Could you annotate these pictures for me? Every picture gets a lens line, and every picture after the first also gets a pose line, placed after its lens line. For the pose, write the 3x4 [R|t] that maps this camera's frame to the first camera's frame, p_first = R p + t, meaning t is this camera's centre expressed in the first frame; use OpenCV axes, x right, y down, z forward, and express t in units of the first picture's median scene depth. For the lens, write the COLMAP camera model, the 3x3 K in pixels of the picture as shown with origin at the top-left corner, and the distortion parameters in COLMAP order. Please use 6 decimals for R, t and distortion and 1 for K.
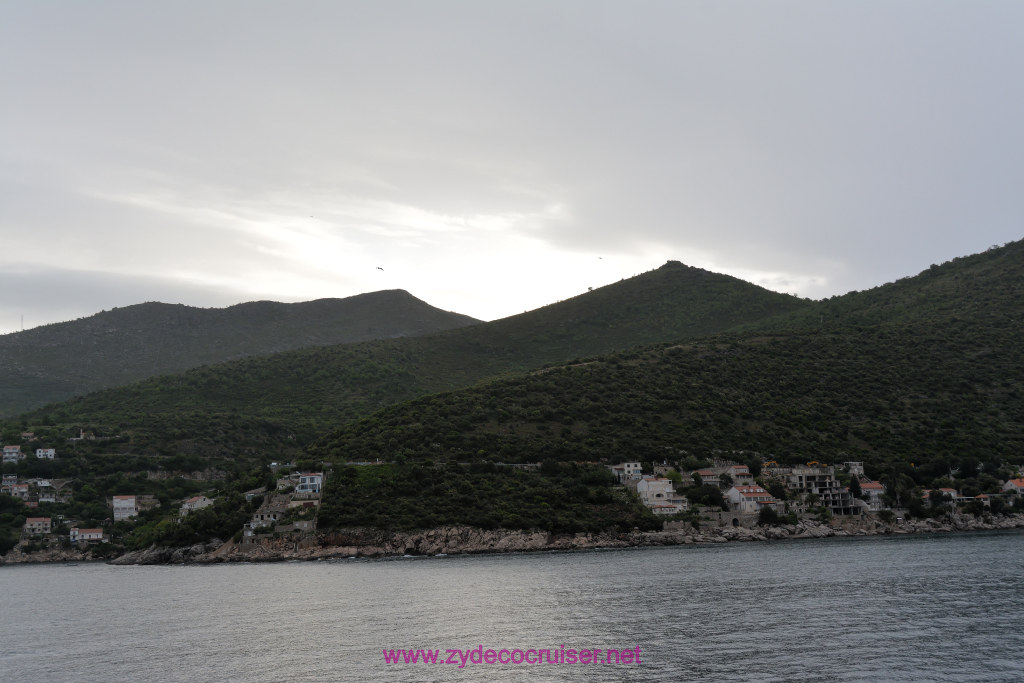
lens RADIAL K [[1261.4, 0, 516.6], [0, 1261.4, 341.4], [0, 0, 1]] dist [0.018768, 0.000000]
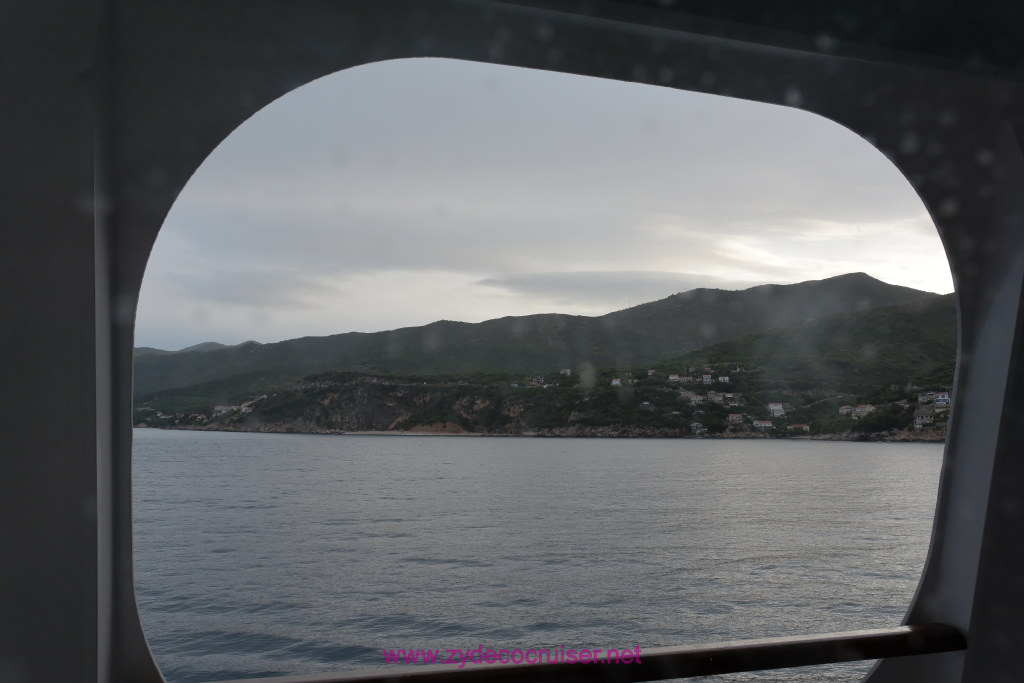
lens RADIAL K [[779.2, 0, 510.8], [0, 779.2, 345.2], [0, 0, 1]] dist [0.001511, -0.000127]
pose [[0.889653, -0.014708, -0.456401, -0.147477], [0.036422, 0.998582, 0.038815, -0.017737], [0.455183, -0.051155, 0.888927, -0.160719]]
